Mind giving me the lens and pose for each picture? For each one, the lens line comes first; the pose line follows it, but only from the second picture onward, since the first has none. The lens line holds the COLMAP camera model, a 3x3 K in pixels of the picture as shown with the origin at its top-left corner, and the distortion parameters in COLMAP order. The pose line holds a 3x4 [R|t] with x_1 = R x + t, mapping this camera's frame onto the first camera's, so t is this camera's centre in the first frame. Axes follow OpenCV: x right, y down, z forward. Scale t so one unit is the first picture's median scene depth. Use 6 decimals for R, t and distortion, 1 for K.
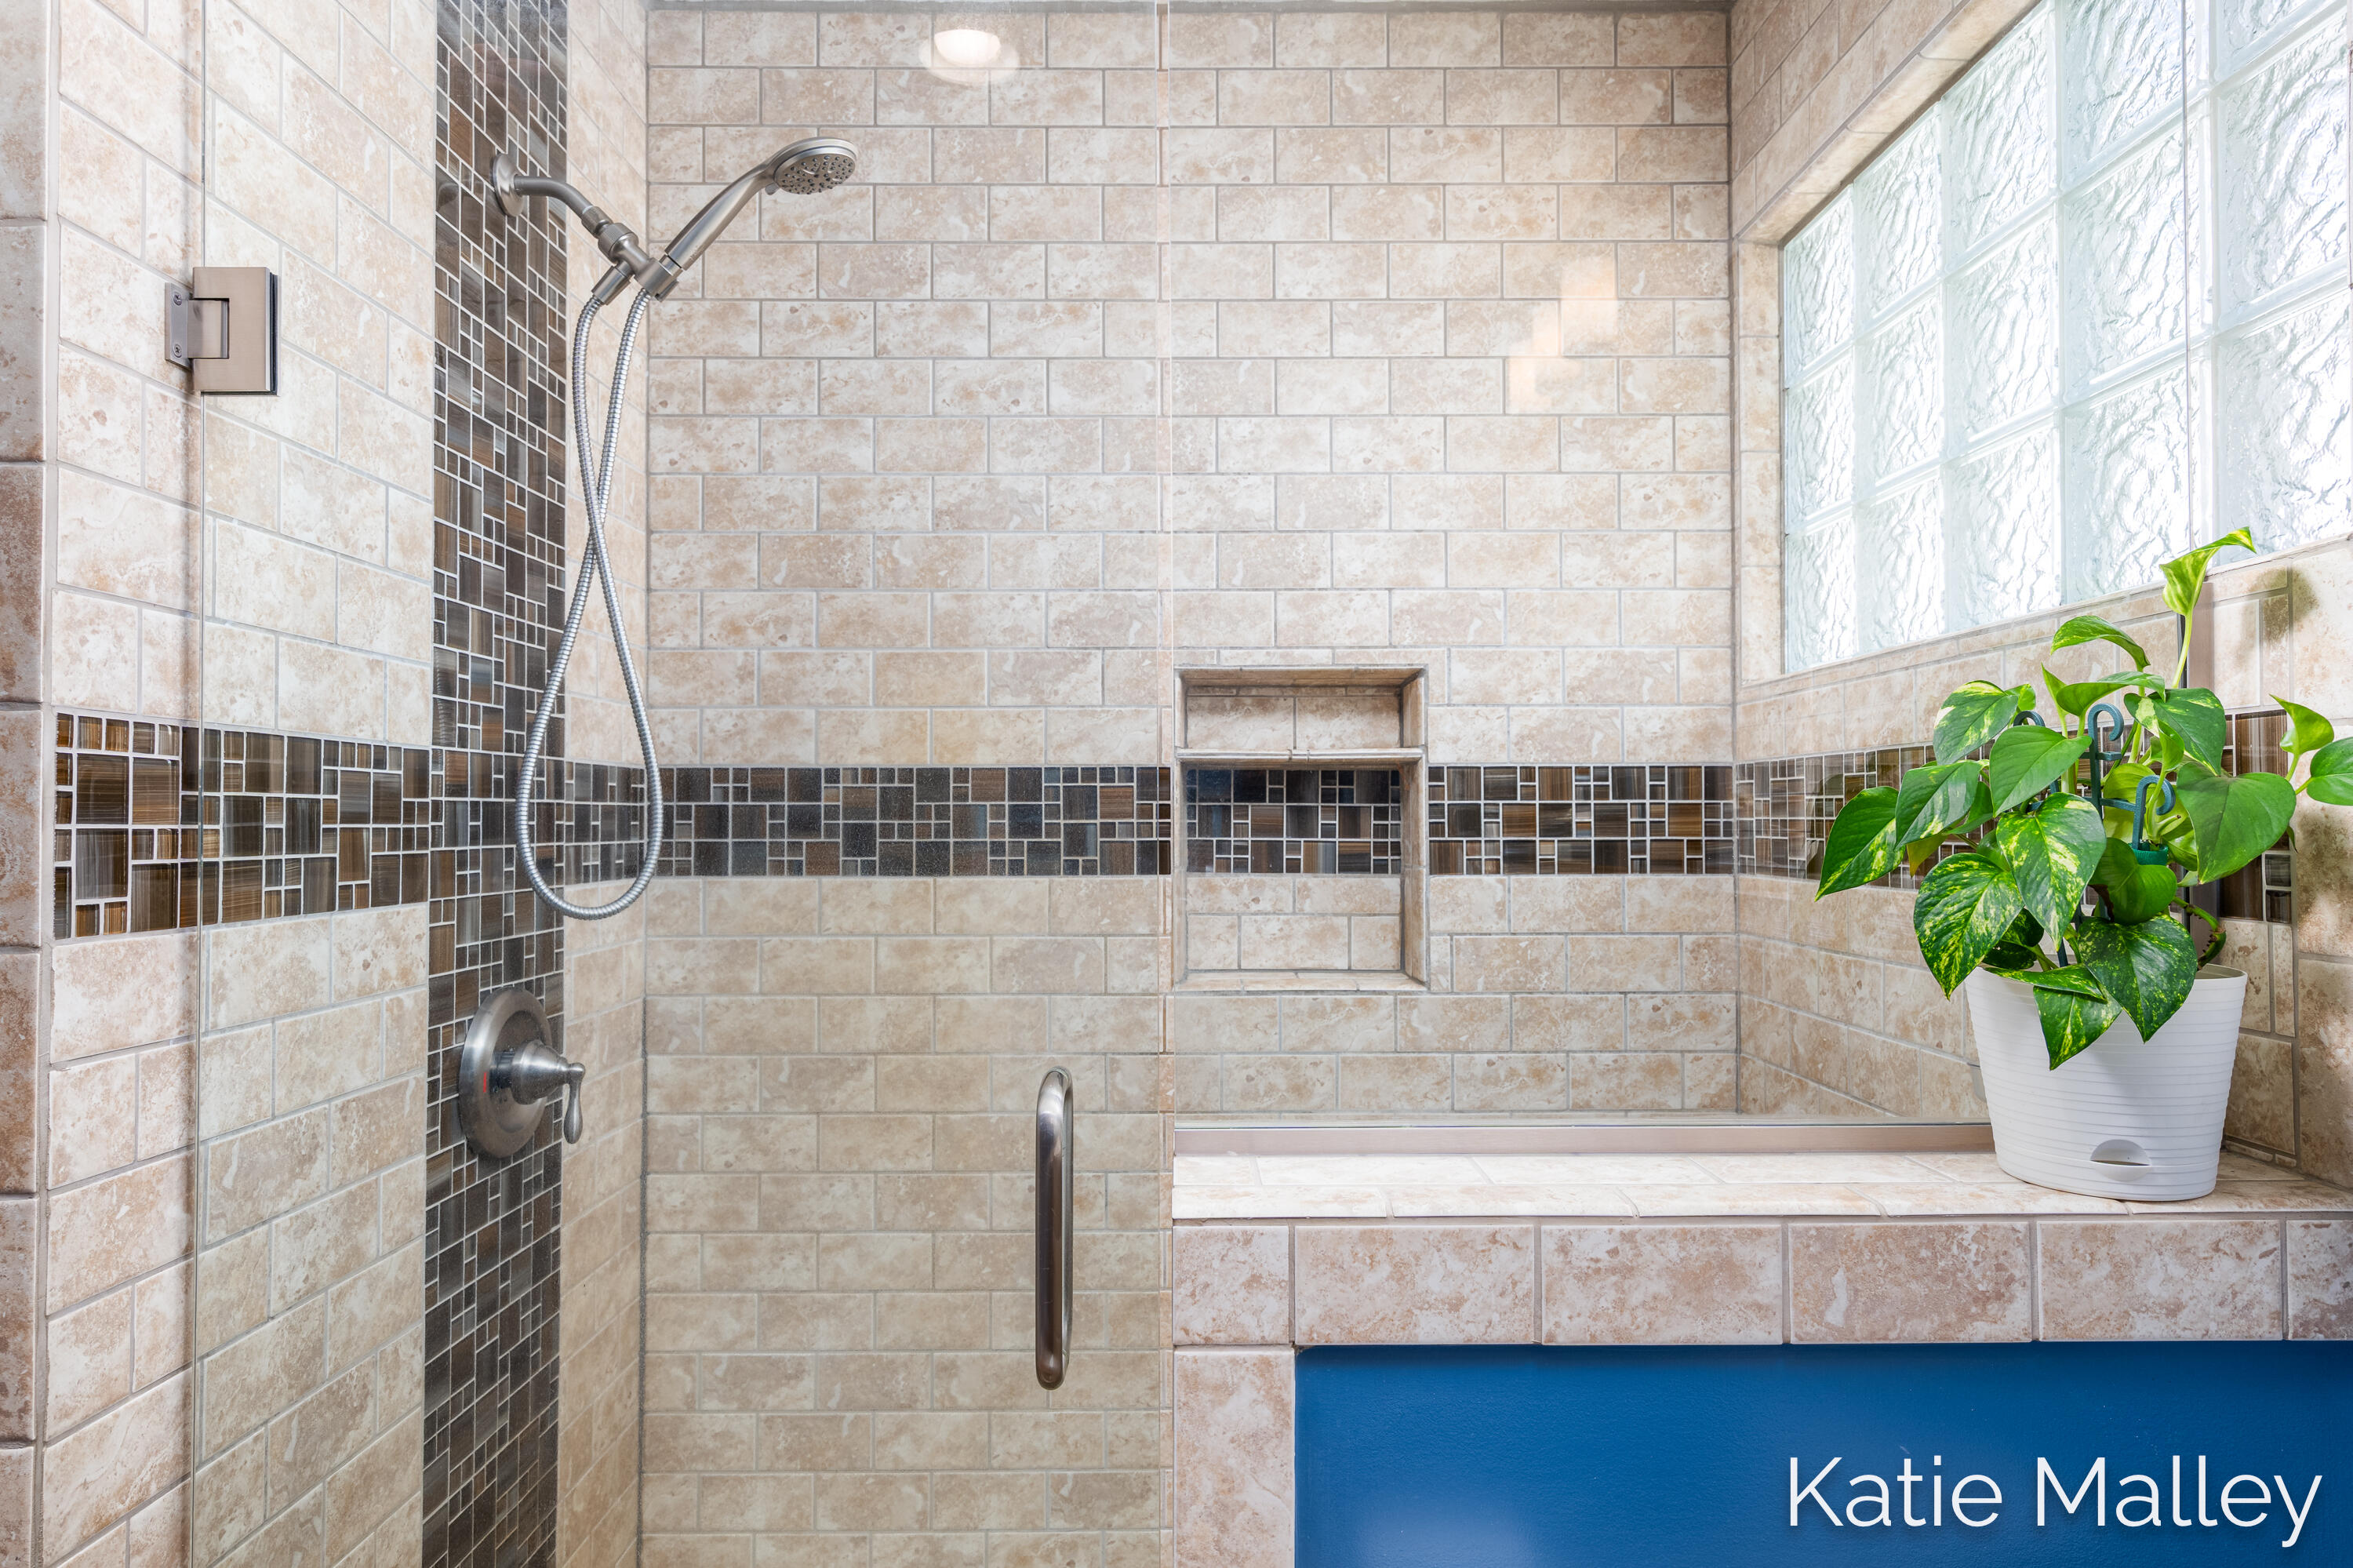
lens RADIAL K [[1420.2, 0, 1176.5], [0, 1420.2, 784.0], [0, 0, 1]] dist [0.012810, 0.000568]
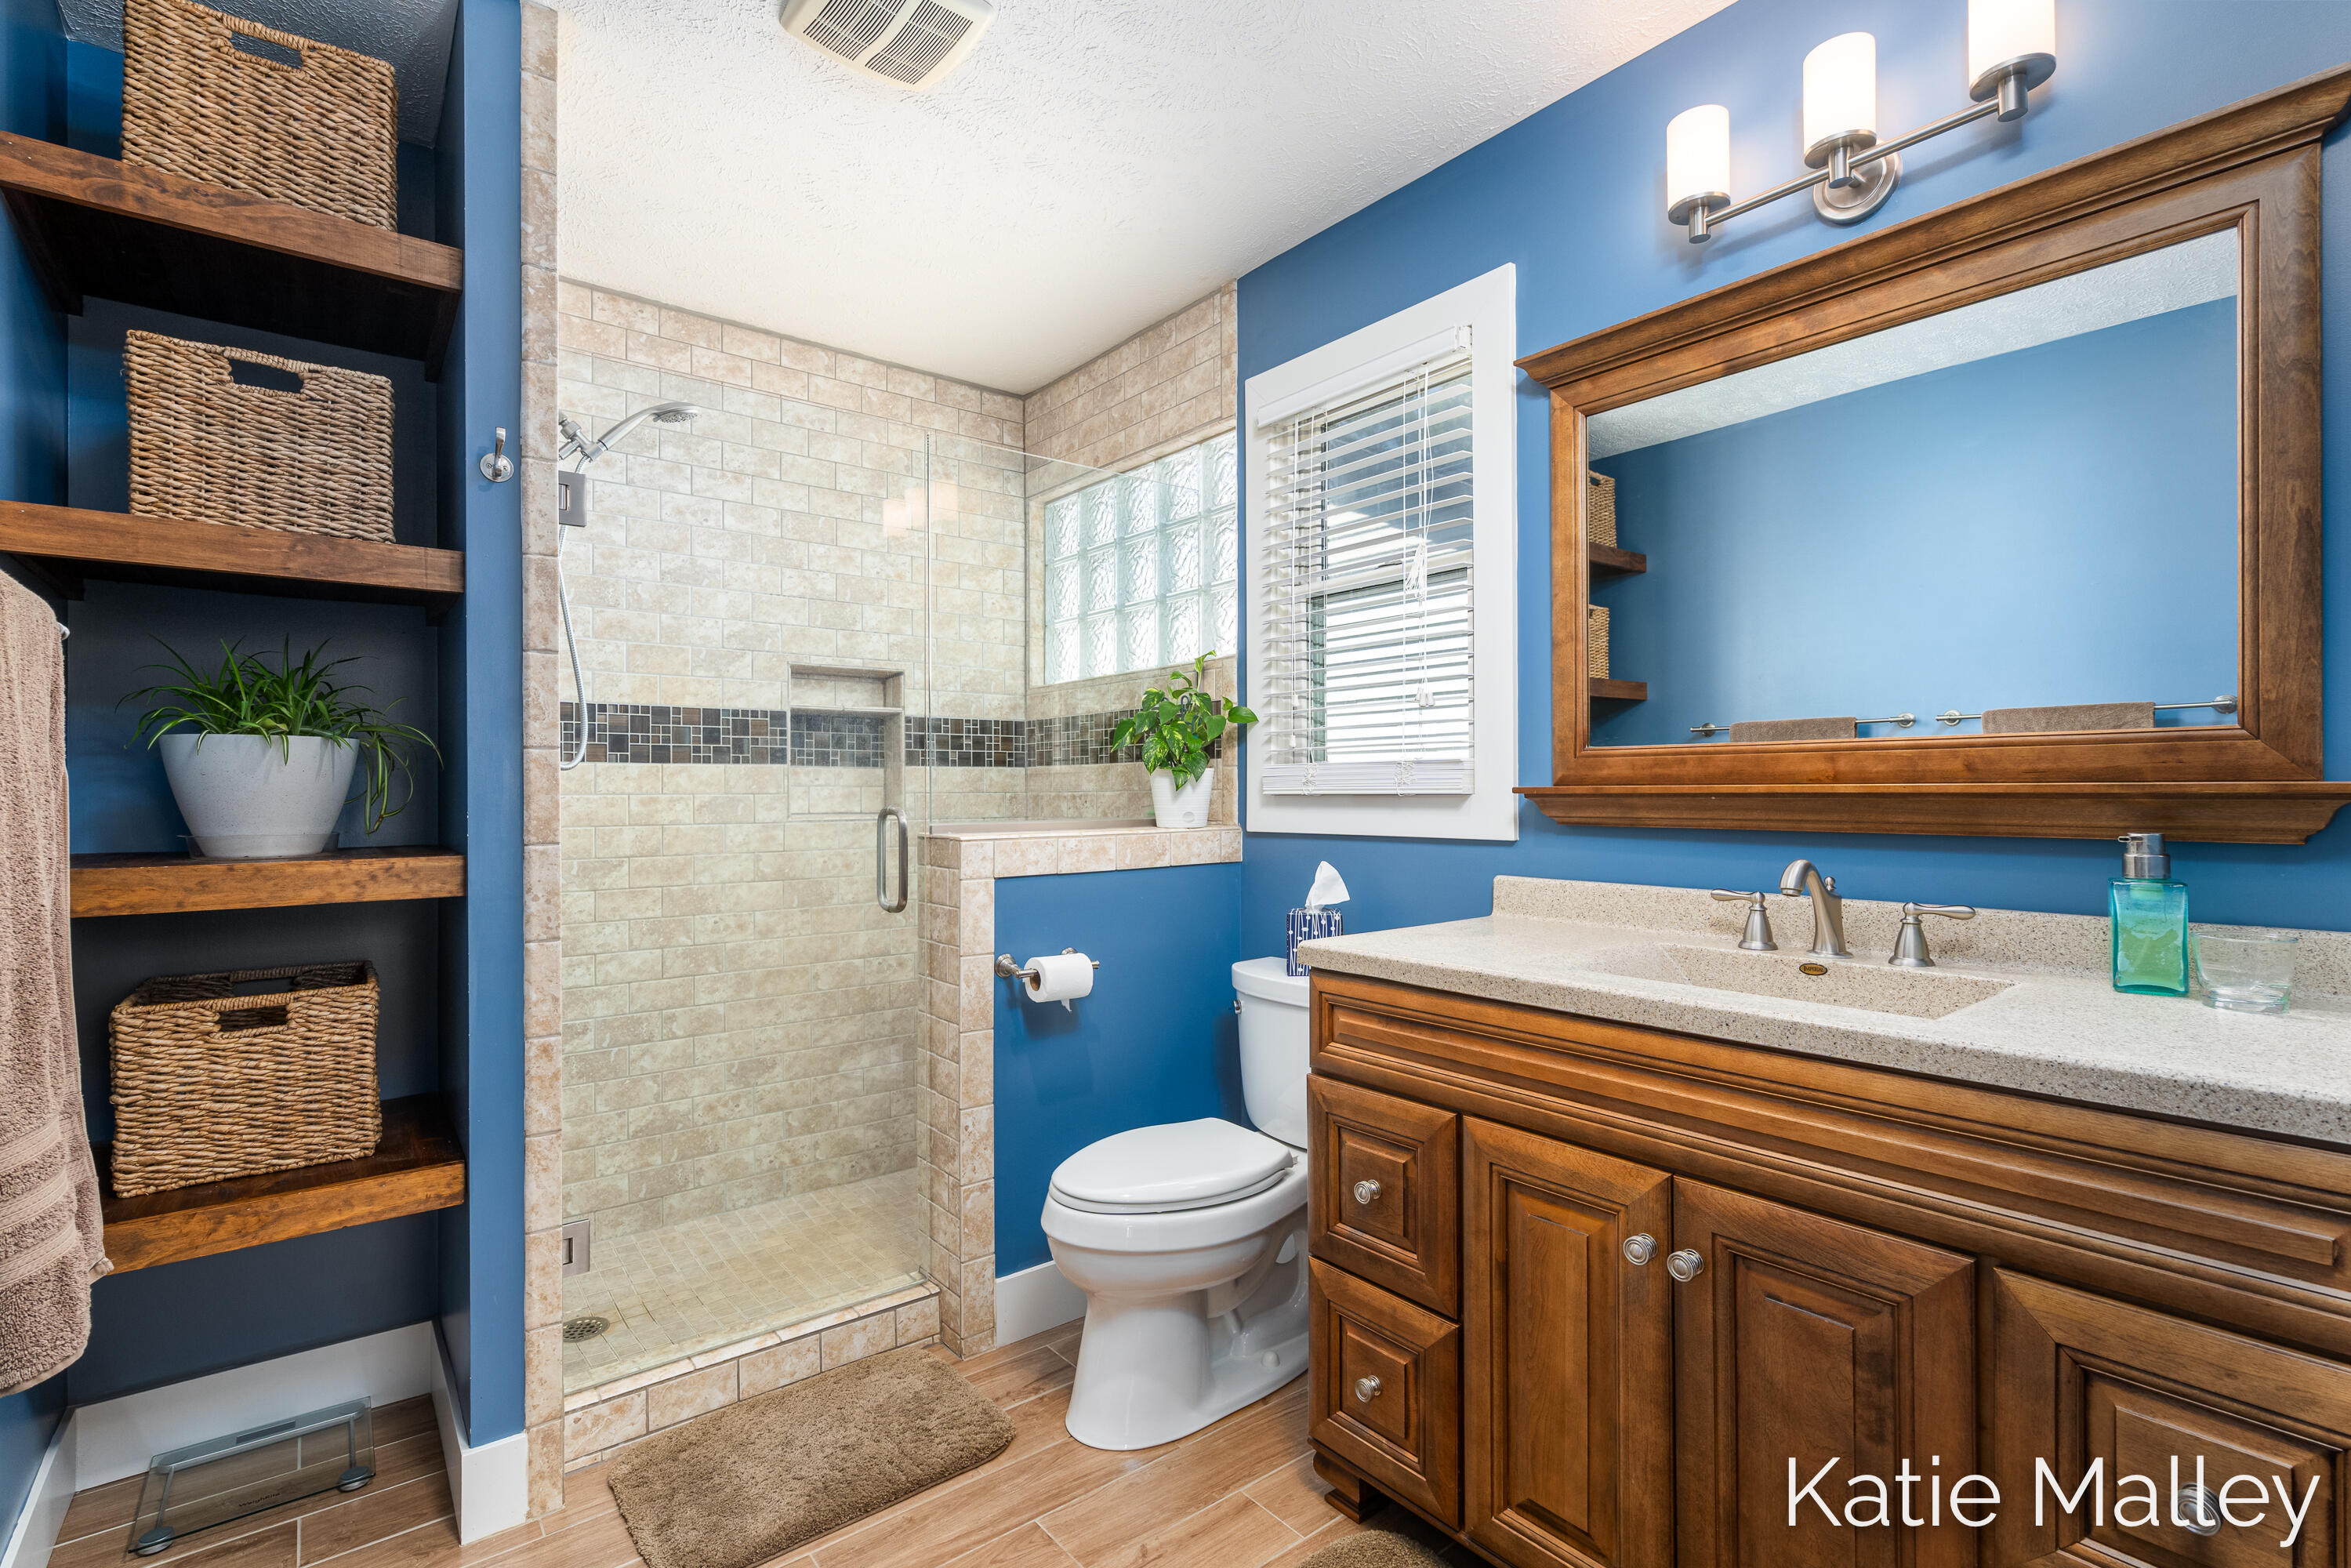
lens RADIAL K [[1095.0, 0, 1160.9], [0, 1095.0, 779.3], [0, 0, 1]] dist [0.007387, 0.000876]
pose [[0.788195, 0.005785, 0.615399, -0.547531], [-0.010988, 0.999929, 0.004673, 0.071939], [-0.615328, -0.010446, 0.788202, -0.571120]]
